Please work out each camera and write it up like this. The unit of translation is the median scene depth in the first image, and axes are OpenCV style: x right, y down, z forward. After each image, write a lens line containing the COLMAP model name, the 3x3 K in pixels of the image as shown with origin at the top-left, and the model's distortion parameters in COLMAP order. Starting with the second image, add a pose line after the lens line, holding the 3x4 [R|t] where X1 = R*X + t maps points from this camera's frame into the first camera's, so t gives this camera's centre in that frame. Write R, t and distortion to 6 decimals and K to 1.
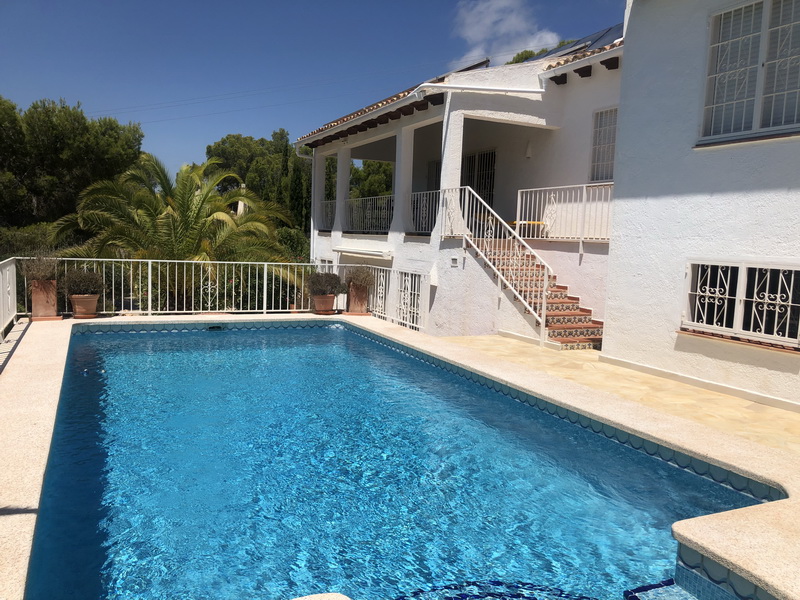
lens RADIAL K [[658.9, 0, 404.6], [0, 658.9, 301.6], [0, 0, 1]] dist [0.023462, -0.010988]
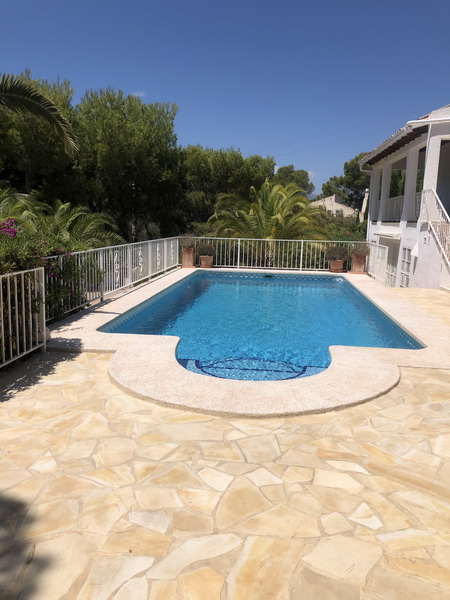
lens RADIAL K [[494.2, 0, 222.4], [0, 494.2, 295.1], [0, 0, 1]] dist [0.023462, -0.010988]
pose [[0.846029, 0.061337, -0.529597, 0.303878], [-0.040021, 0.997864, 0.051638, 0.024572], [0.531633, -0.022492, 0.846676, -0.201979]]
